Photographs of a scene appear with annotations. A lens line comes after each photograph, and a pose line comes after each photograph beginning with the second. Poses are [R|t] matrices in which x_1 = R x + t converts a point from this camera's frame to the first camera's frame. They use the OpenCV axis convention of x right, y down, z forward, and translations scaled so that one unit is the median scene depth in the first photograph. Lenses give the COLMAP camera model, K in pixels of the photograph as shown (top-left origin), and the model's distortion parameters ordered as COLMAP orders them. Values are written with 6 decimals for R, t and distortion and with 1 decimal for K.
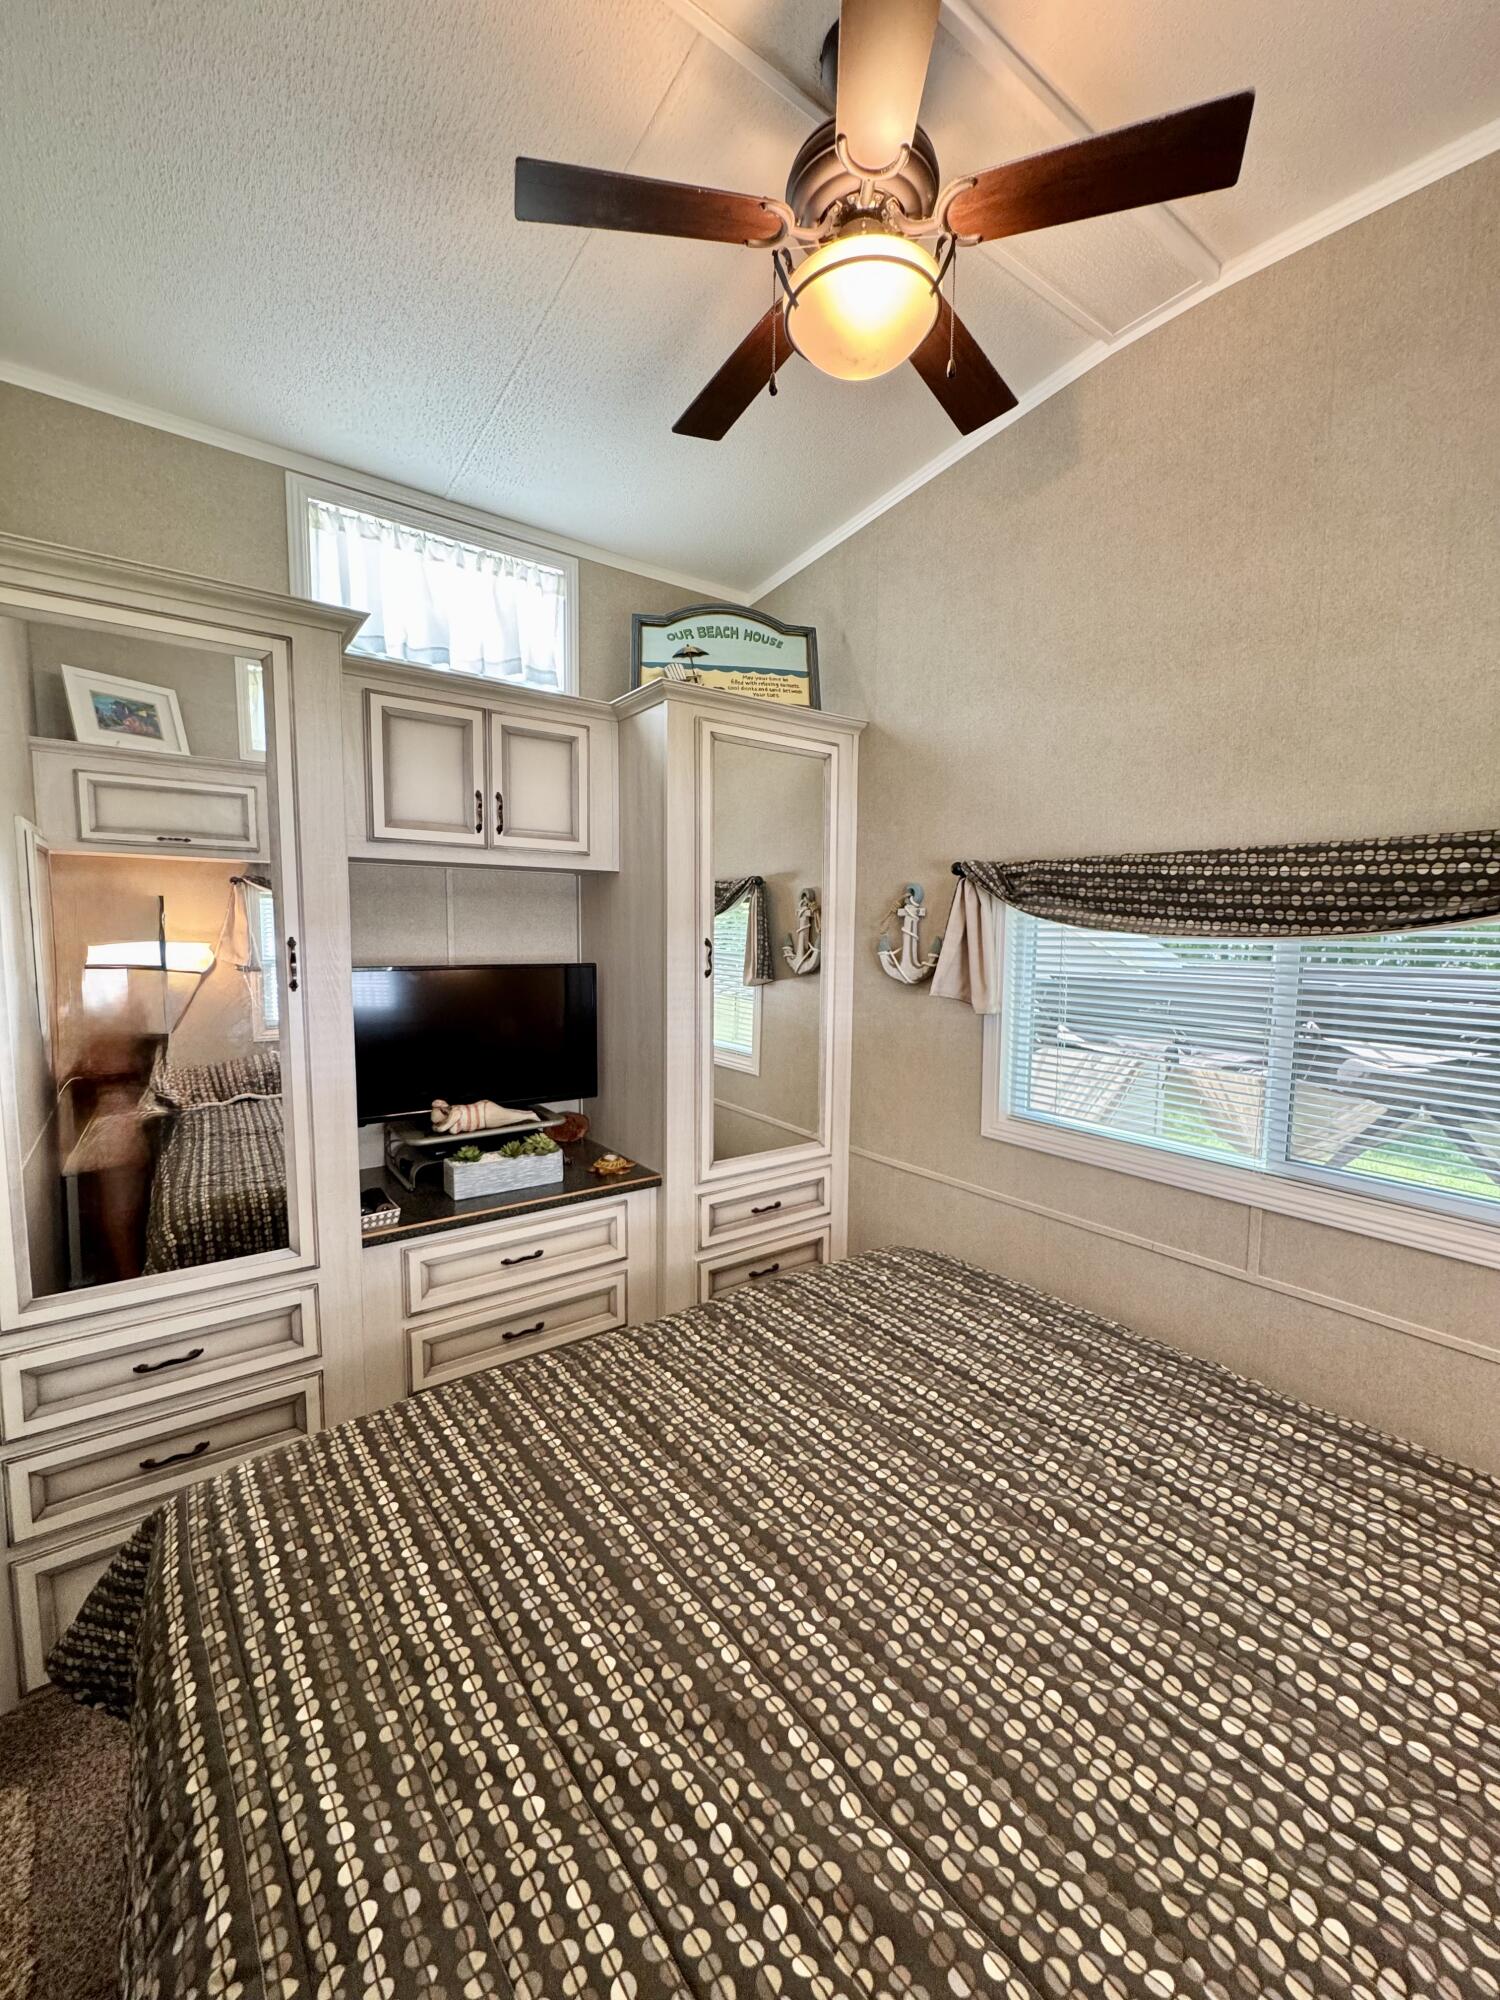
lens RADIAL K [[800.3, 0, 754.3], [0, 800.3, 999.6], [0, 0, 1]] dist [-0.003475, 0.000638]
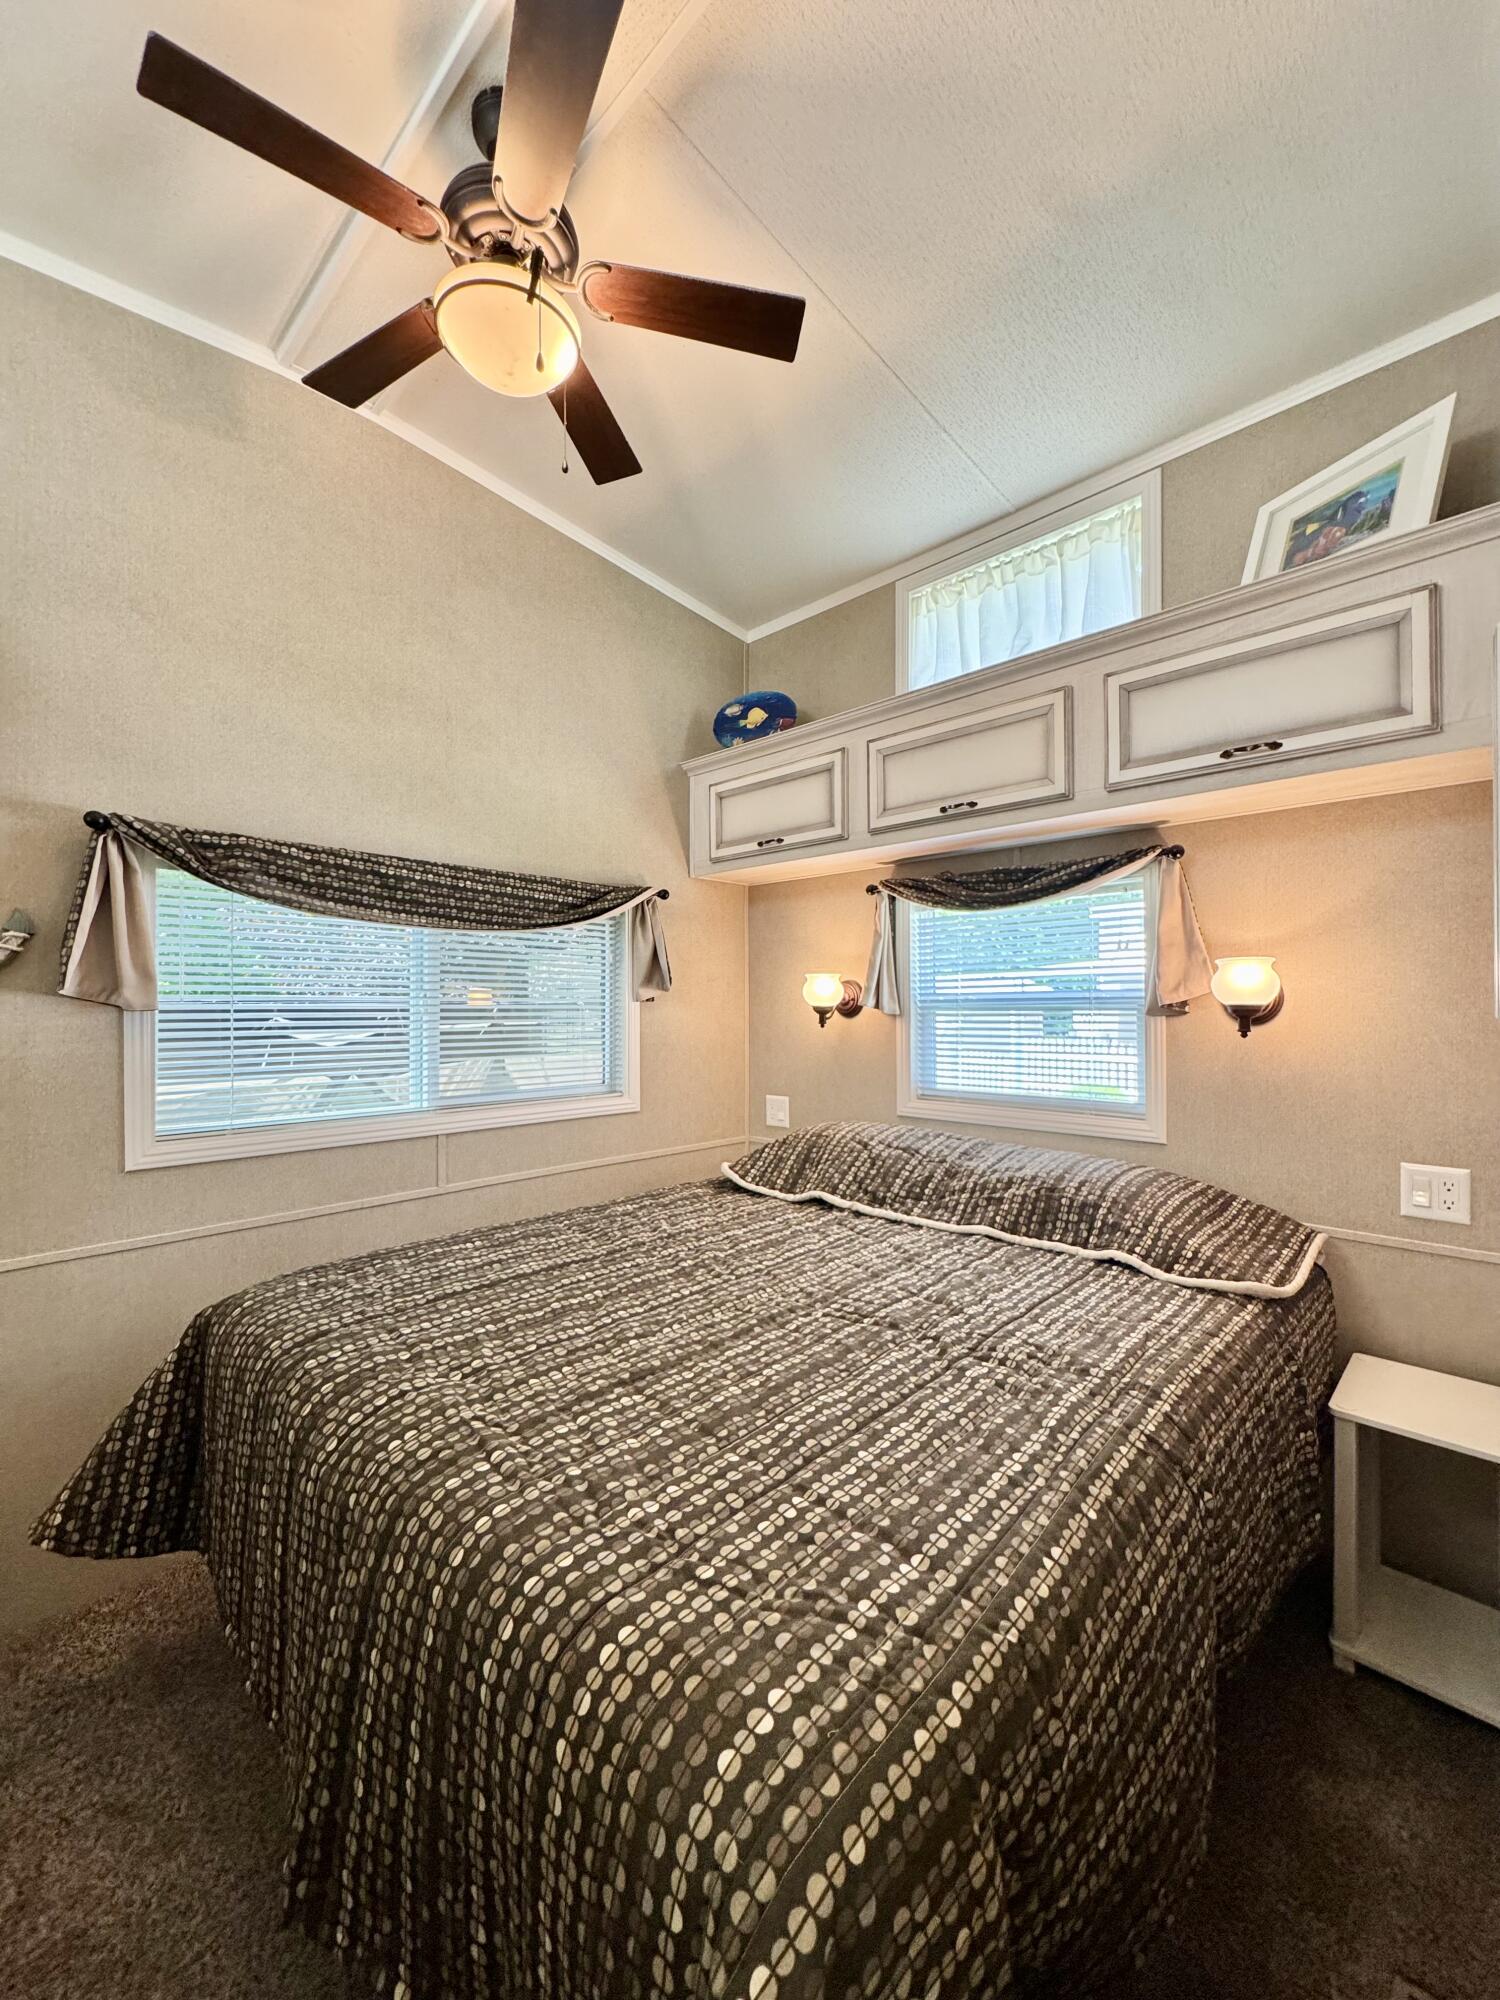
lens RADIAL K [[800.3, 0, 753.1], [0, 800.3, 999.3], [0, 0, 1]] dist [-0.003475, 0.000638]
pose [[-0.163898, -0.001365, 0.986476, -0.844615], [0.088727, 0.995925, 0.016120, 0.067044], [-0.982479, 0.090170, -0.163109, 0.760109]]
